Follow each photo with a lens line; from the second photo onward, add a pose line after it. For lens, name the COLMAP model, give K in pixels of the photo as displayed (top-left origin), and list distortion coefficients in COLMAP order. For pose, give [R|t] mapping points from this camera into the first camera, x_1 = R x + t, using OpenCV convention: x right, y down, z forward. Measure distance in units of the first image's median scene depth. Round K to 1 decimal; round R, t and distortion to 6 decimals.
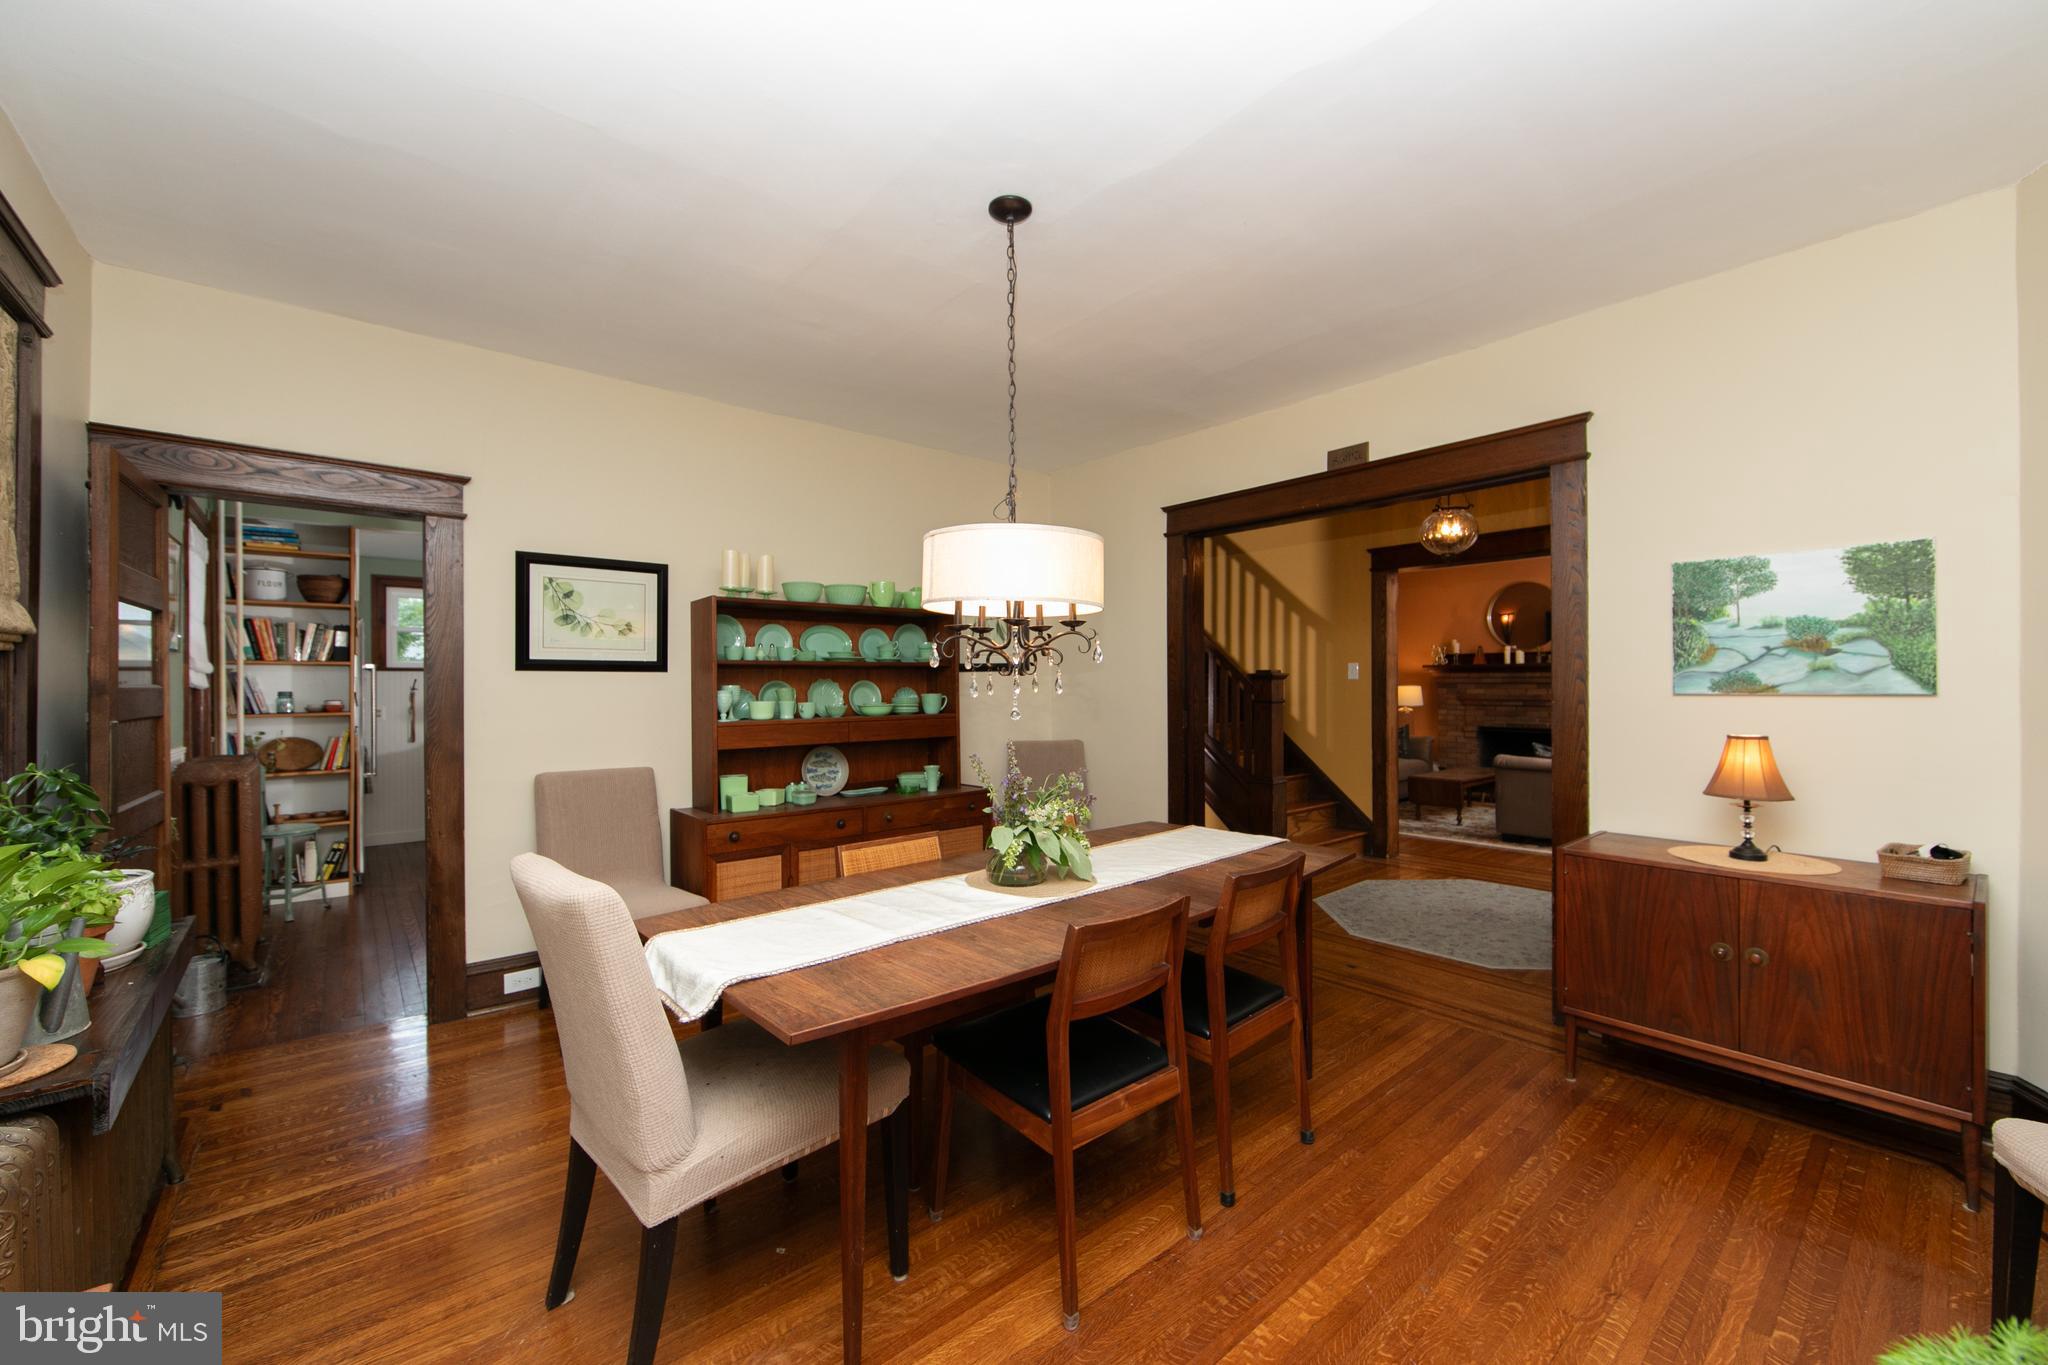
lens RADIAL K [[800.8, 0, 1027.5], [0, 800.8, 686.9], [0, 0, 1]] dist [-0.003438, -0.000526]
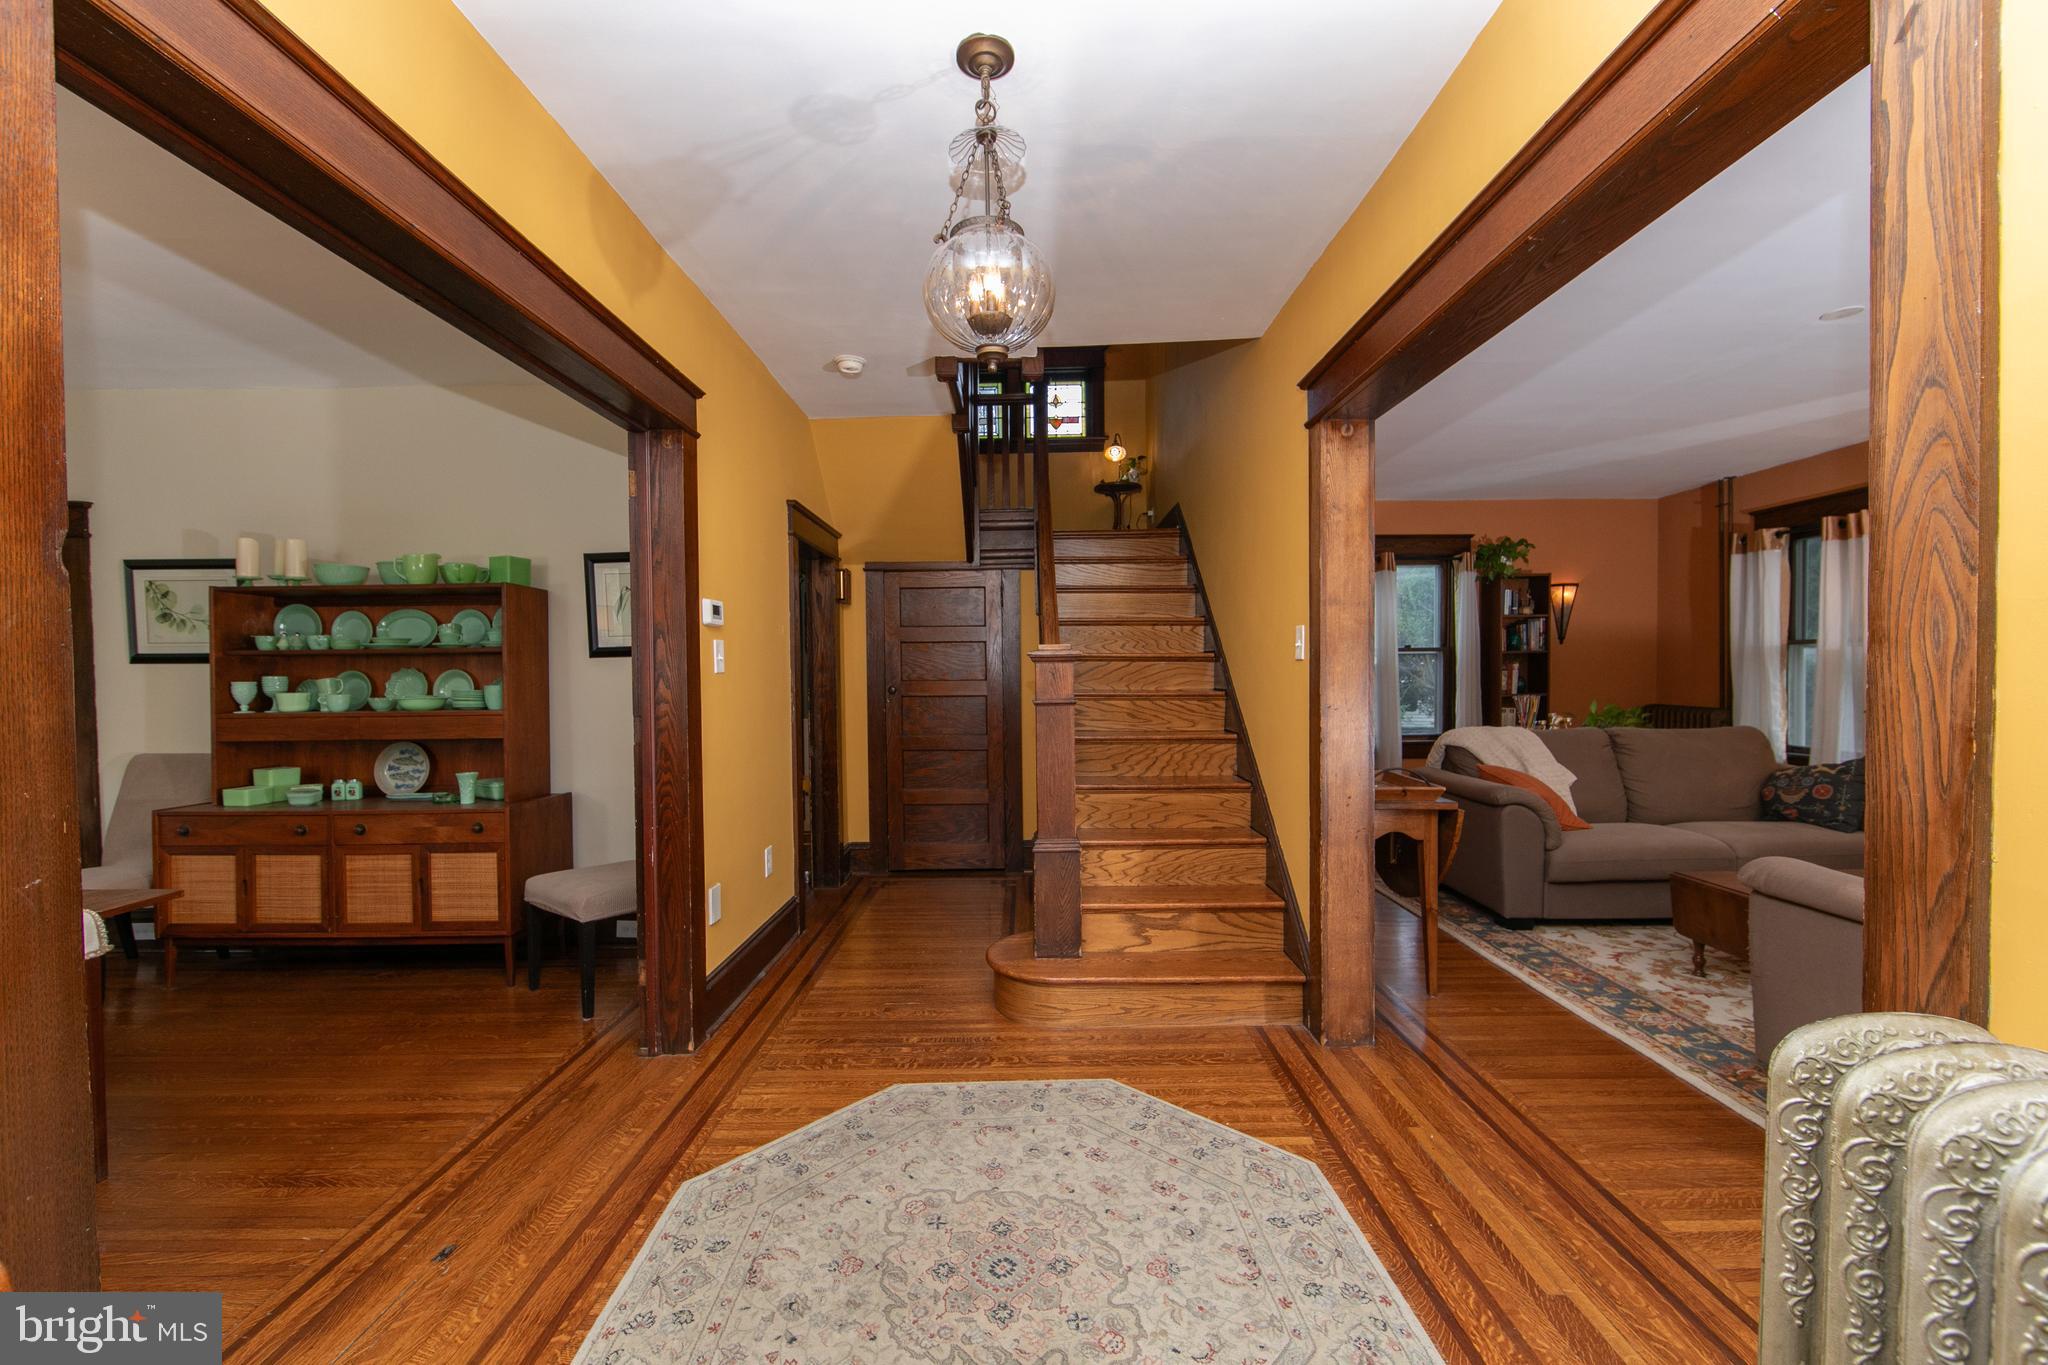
lens RADIAL K [[800.8, 0, 1027.5], [0, 800.8, 686.9], [0, 0, 1]] dist [-0.003438, -0.000526]
pose [[0.763716, 0.010651, -0.645465, 0.836999], [0.003613, 0.999778, 0.020773, -0.004813], [0.645542, -0.018197, 0.763508, 0.731791]]
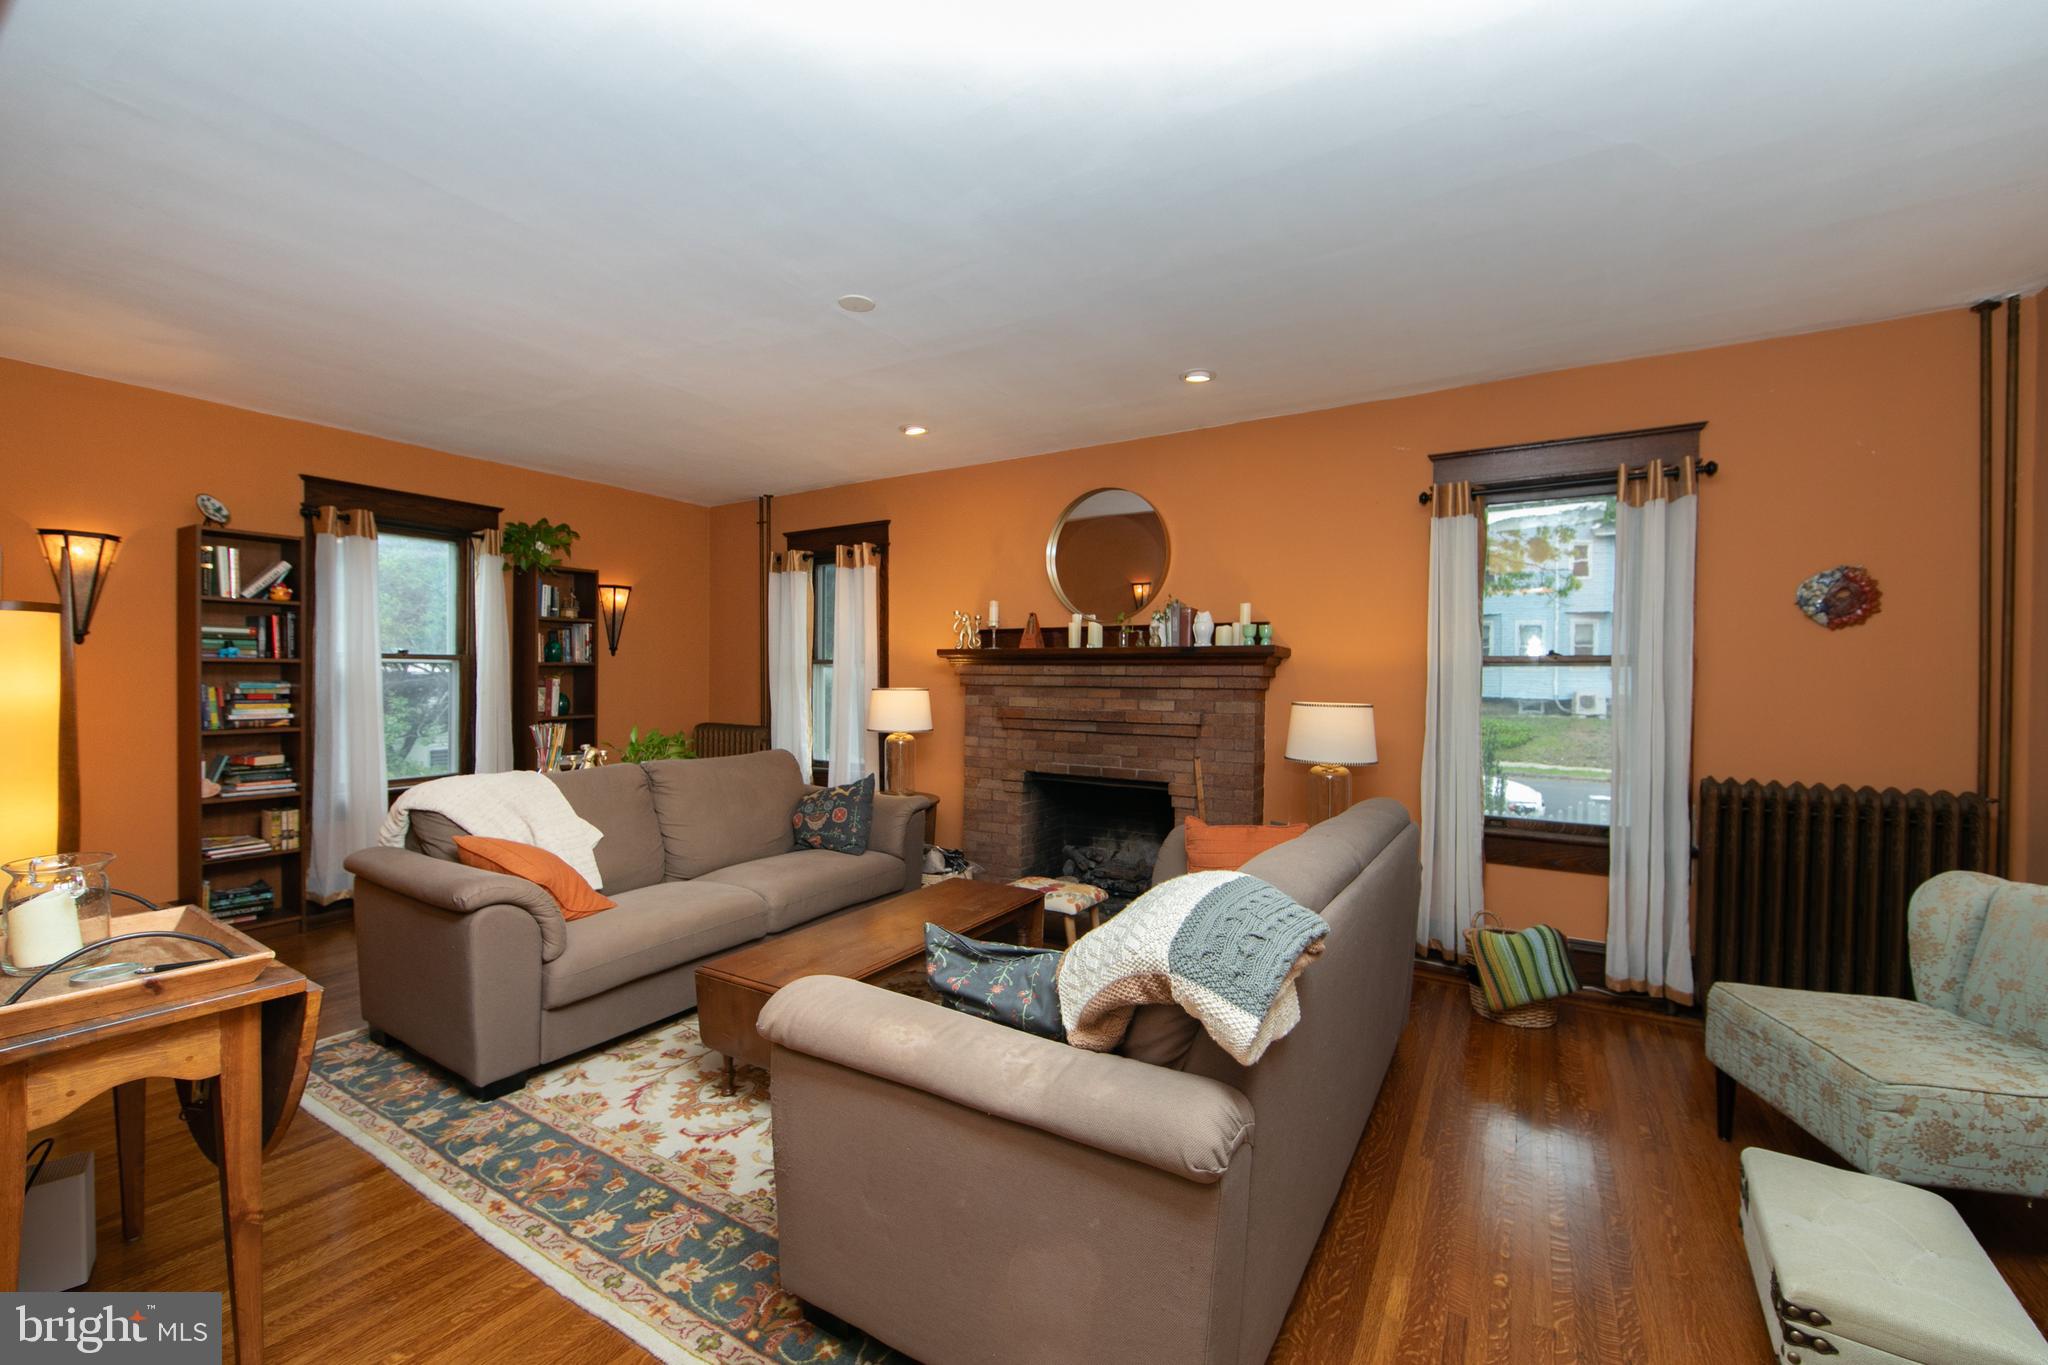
lens RADIAL K [[813.0, 0, 1028.6], [0, 813.0, 685.8], [0, 0, 1]] dist [-0.001681, -0.000001]
pose [[0.949321, 0.006571, 0.314240, 0.857532], [-0.009104, 0.999937, 0.006595, -0.017487], [-0.314177, -0.009121, 0.949321, 1.085493]]
